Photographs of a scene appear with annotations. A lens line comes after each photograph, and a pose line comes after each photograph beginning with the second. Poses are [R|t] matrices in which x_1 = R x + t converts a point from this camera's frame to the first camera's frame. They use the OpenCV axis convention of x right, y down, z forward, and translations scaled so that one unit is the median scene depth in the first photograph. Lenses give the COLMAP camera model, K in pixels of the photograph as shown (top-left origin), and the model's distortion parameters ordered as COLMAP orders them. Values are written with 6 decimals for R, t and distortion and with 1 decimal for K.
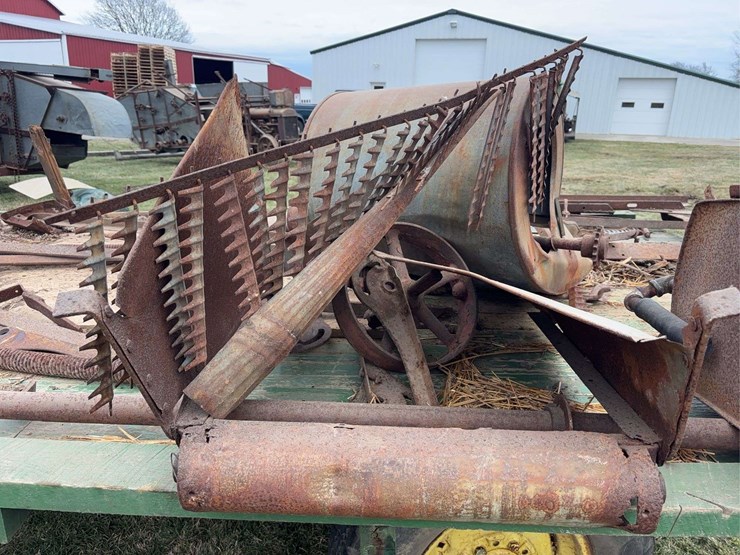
lens RADIAL K [[565.1, 0, 373.8], [0, 565.1, 278.0], [0, 0, 1]] dist [0.020021, -0.007564]
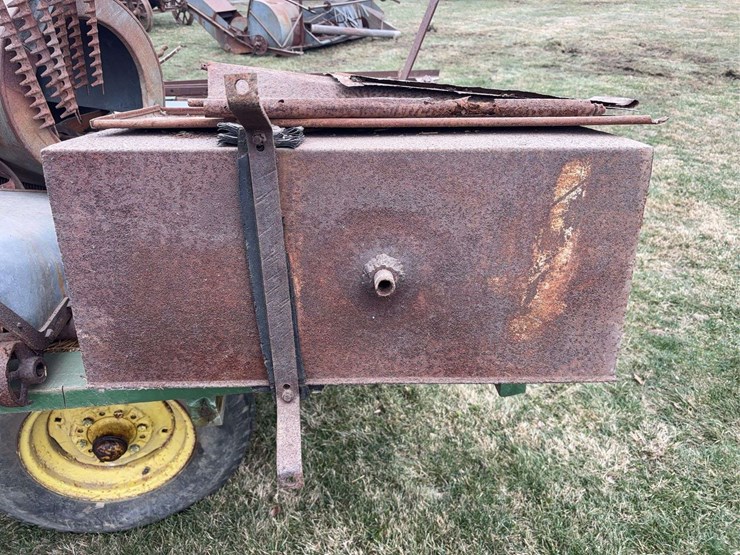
lens RADIAL K [[565.1, 0, 373.8], [0, 565.1, 278.0], [0, 0, 1]] dist [0.020021, -0.007564]
pose [[0.991994, -0.078998, 0.098524, 0.886344], [0.054028, 0.970662, 0.234301, -0.069102], [-0.114143, -0.227103, 0.967159, -0.185883]]
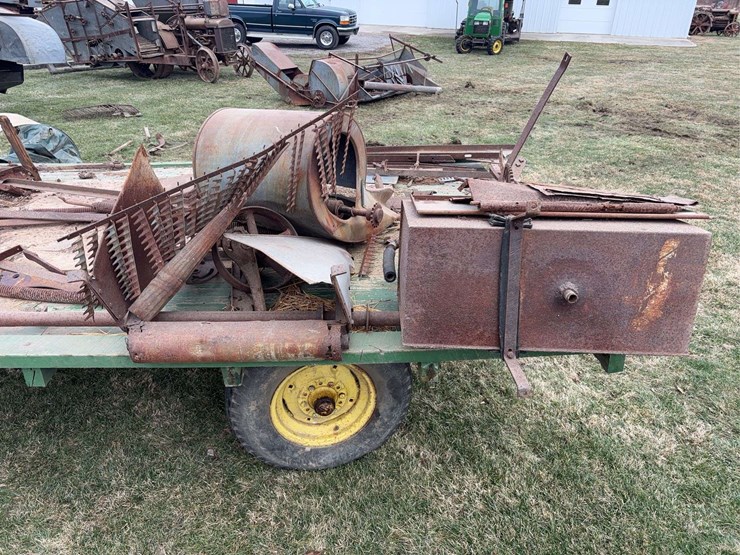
lens RADIAL K [[556.6, 0, 367.4], [0, 556.6, 277.9], [0, 0, 1]] dist [0.038998, -0.032321]
pose [[0.997493, -0.035529, 0.061208, 0.344363], [0.024657, 0.985136, 0.169998, -0.198695], [-0.066338, -0.168063, 0.983542, -0.874527]]
